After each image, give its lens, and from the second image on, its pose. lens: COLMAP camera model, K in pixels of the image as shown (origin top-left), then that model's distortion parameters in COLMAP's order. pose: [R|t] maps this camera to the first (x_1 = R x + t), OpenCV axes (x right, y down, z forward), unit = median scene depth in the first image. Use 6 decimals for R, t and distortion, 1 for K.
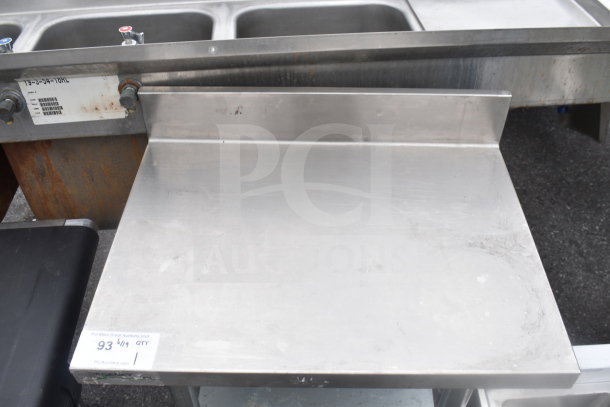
lens RADIAL K [[554.2, 0, 306.3], [0, 554.2, 206.0], [0, 0, 1]] dist [-0.071275, 0.000000]
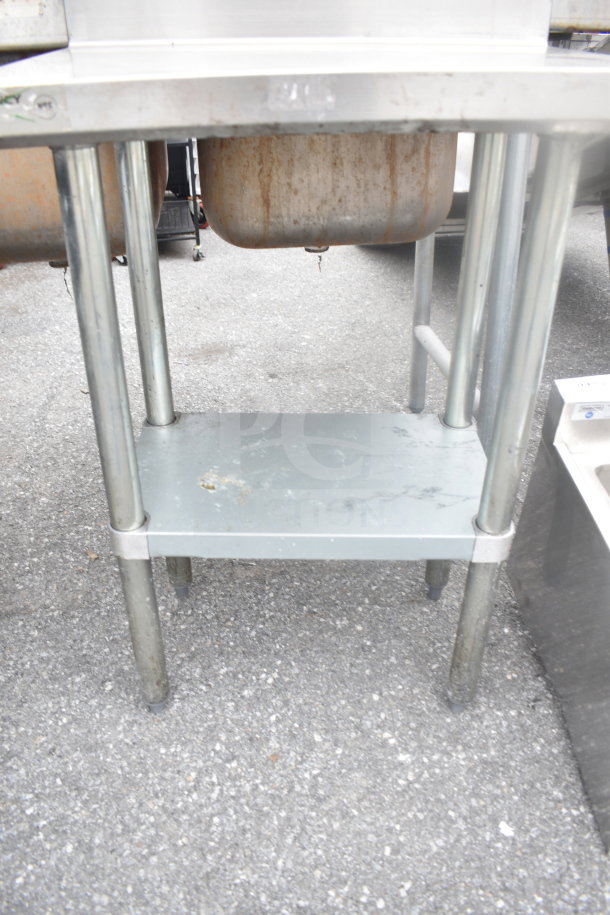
lens RADIAL K [[732.7, 0, 305.5], [0, 732.7, 448.1], [0, 0, 1]] dist [-0.094864, 0.018388]
pose [[0.999047, -0.025453, 0.035444, -0.021069], [0.031717, 0.981424, -0.189213, 0.578942], [-0.029970, 0.190157, 0.981296, 0.178731]]
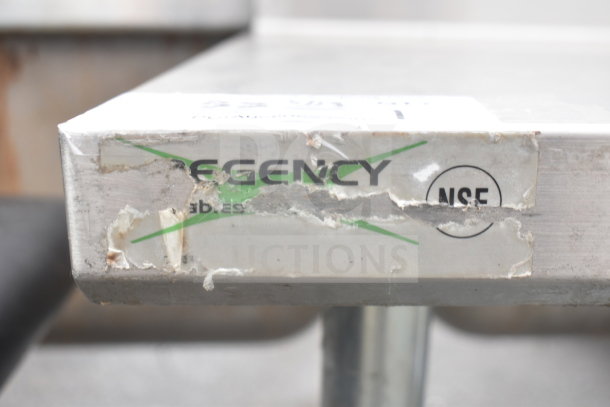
lens RADIAL K [[843.0, 0, 302.4], [0, 843.0, 202.6], [0, 0, 1]] dist [-0.013887, 0.000000]
pose [[0.999723, 0.016547, 0.016742, -0.236045], [-0.006706, 0.881978, -0.471242, 0.306278], [-0.022564, 0.470999, 0.881845, 0.495410]]
